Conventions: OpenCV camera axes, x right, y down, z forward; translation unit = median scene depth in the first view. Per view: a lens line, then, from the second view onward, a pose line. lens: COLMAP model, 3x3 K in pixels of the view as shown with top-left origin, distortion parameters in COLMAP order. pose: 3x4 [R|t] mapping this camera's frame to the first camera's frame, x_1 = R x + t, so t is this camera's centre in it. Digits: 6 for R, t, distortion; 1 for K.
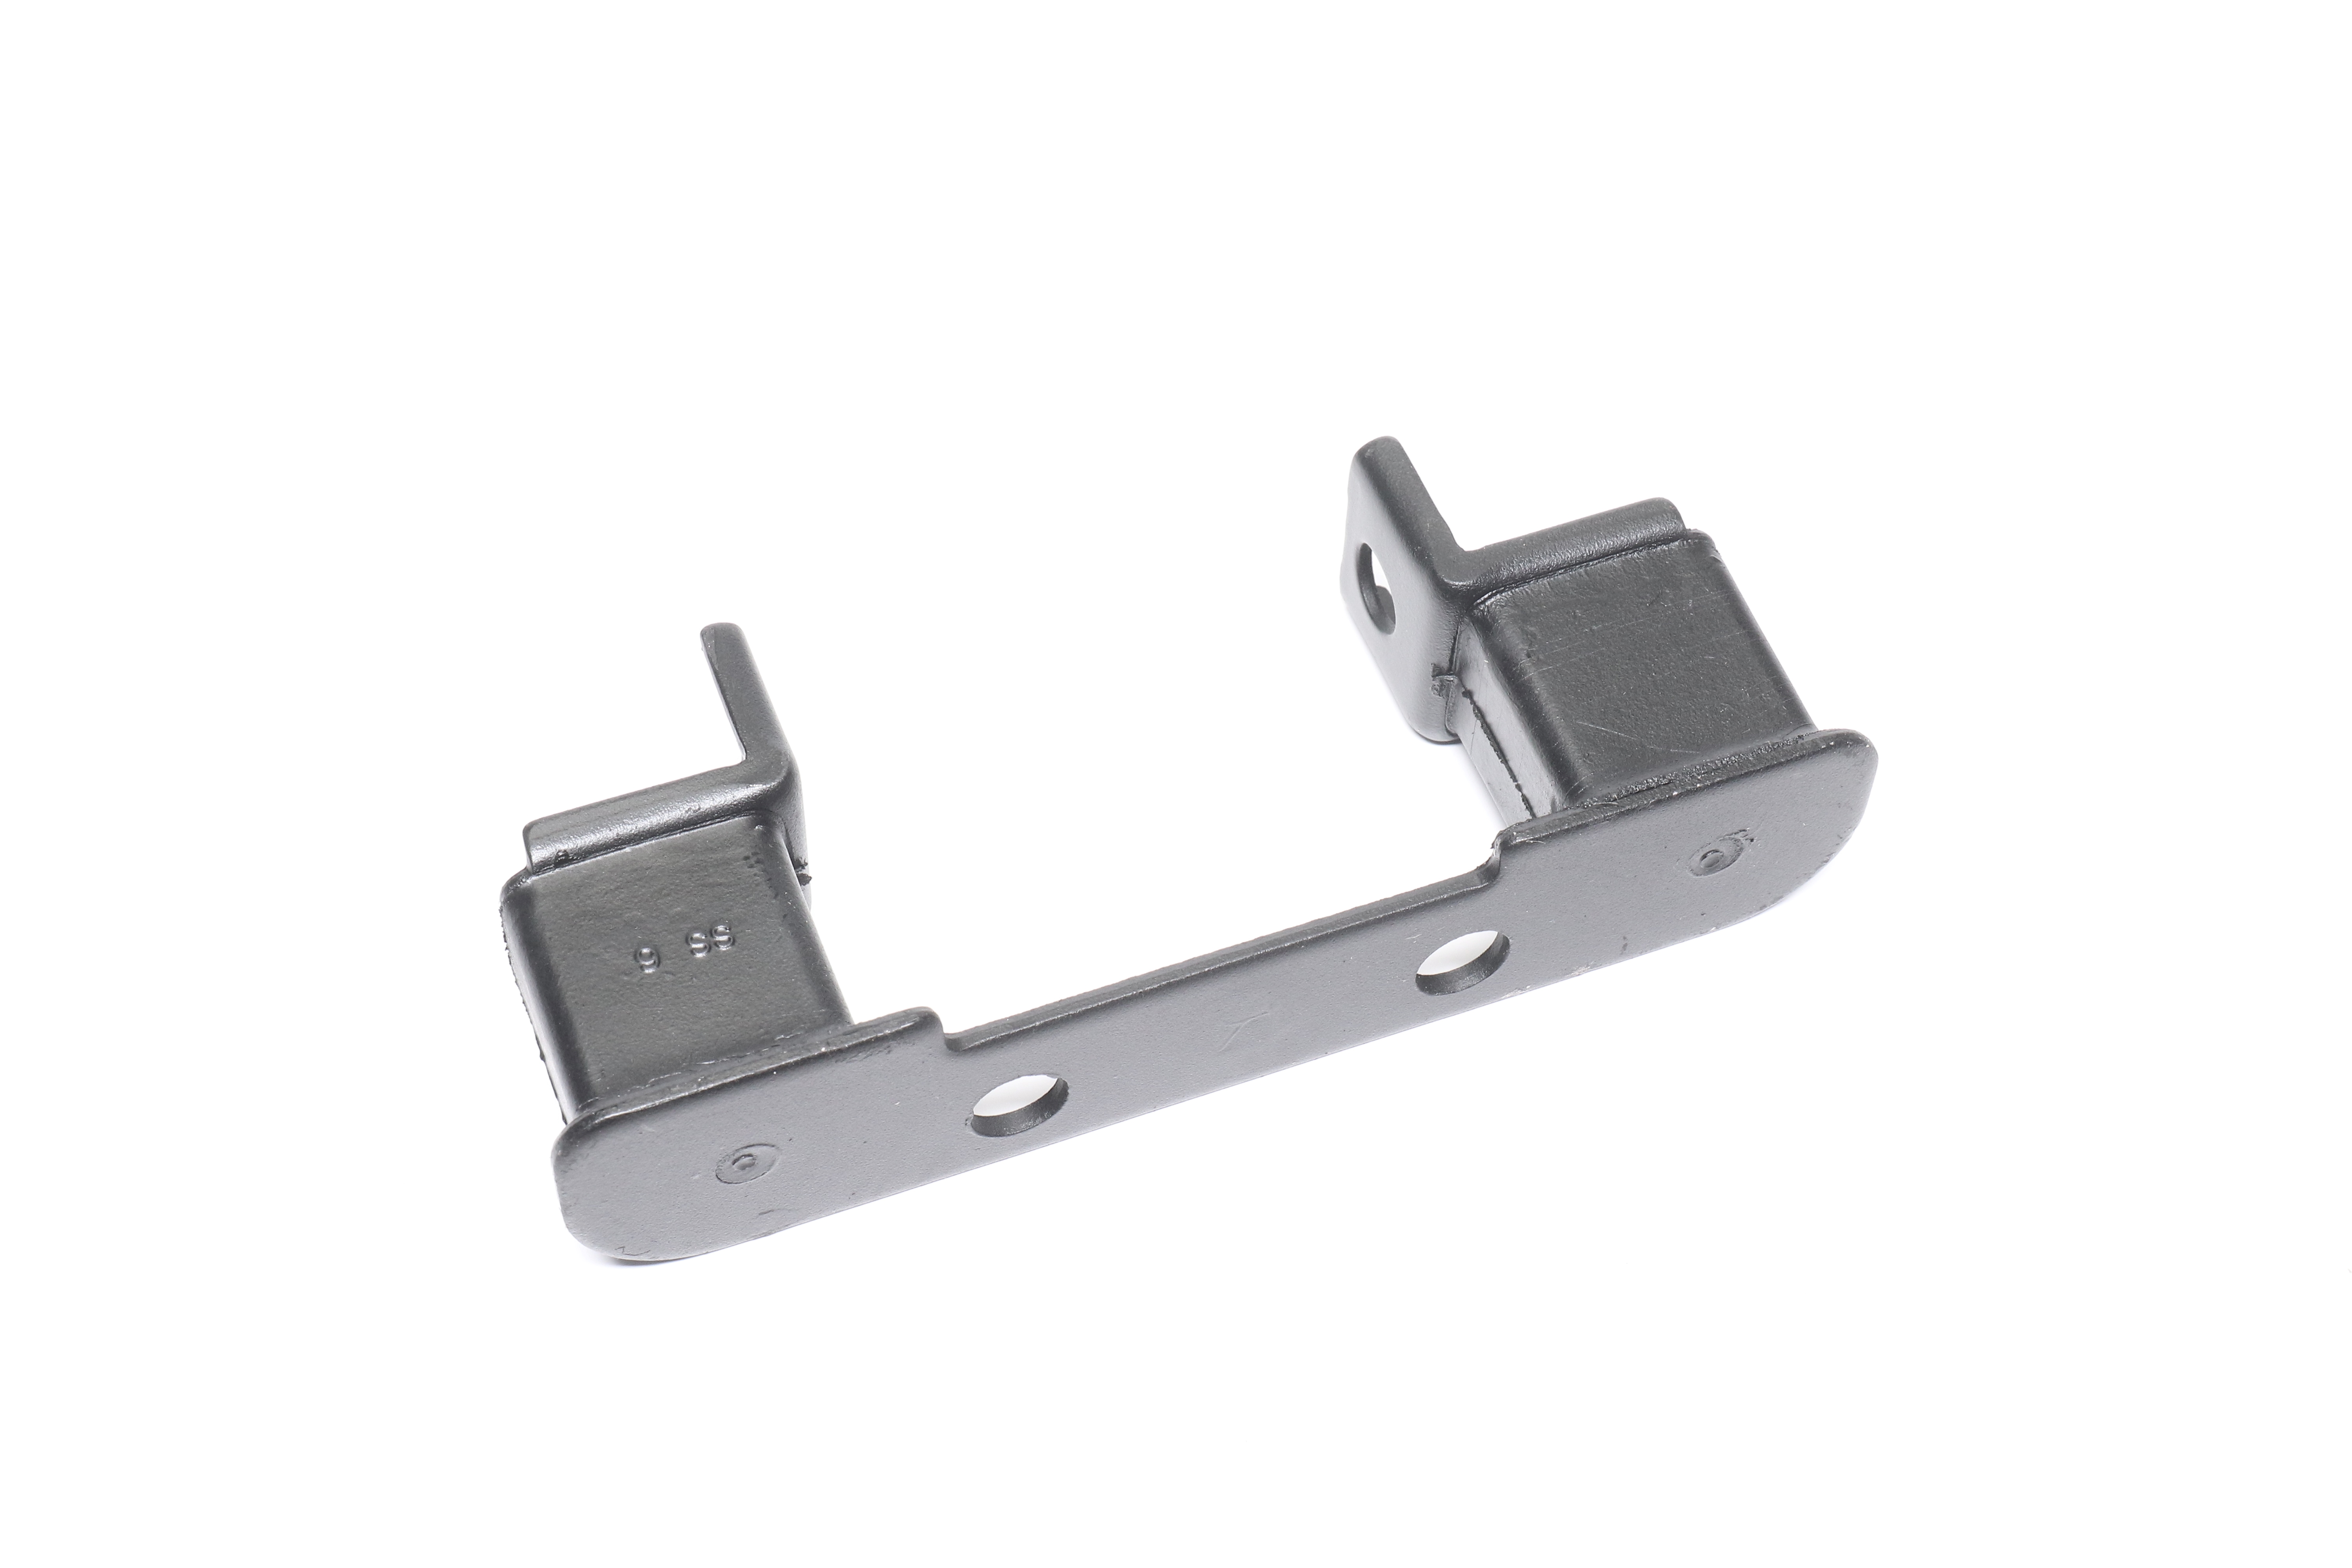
lens RADIAL K [[4286.4, 0, 1176.0], [0, 4286.4, 784.0], [0, 0, 1]] dist [-0.010902, -0.013133]
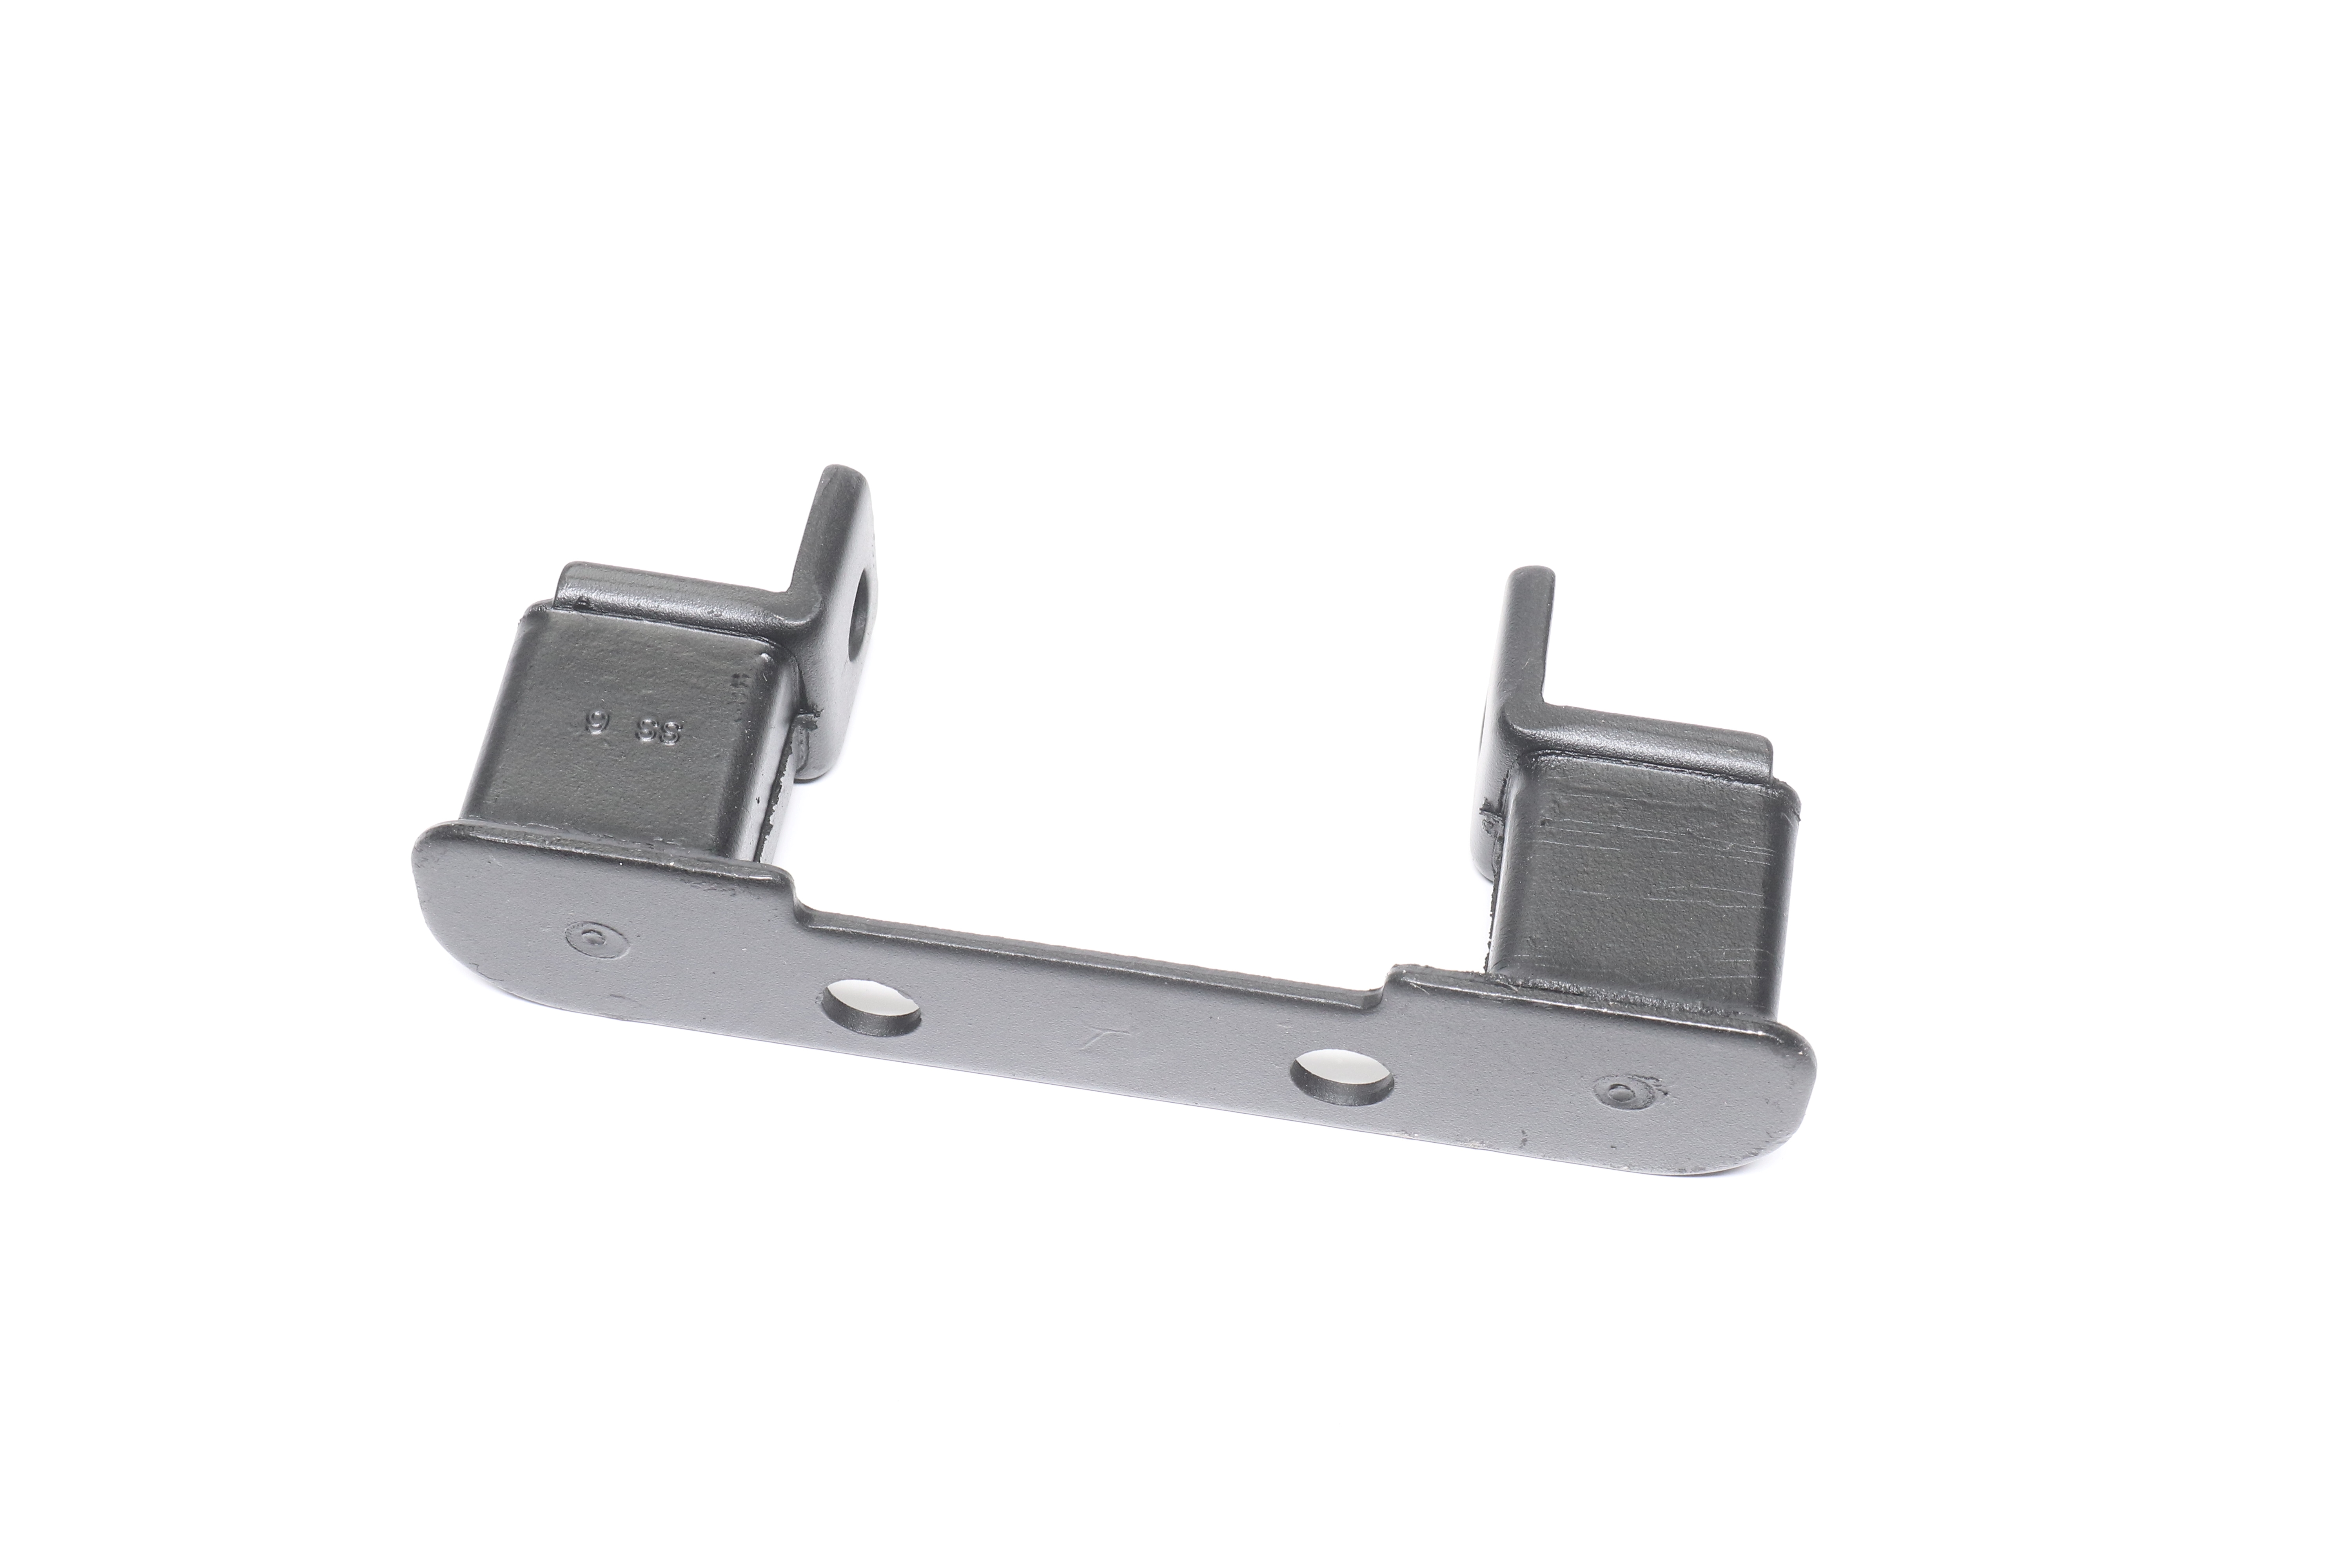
lens RADIAL K [[4286.4, 0, 1176.0], [0, 4286.4, 784.0], [0, 0, 1]] dist [-0.010902, -0.013133]
pose [[0.858370, 0.409958, -0.308442, 0.318714], [-0.411455, 0.909221, 0.063420, -0.068007], [0.306441, 0.072472, 0.949127, 0.052910]]
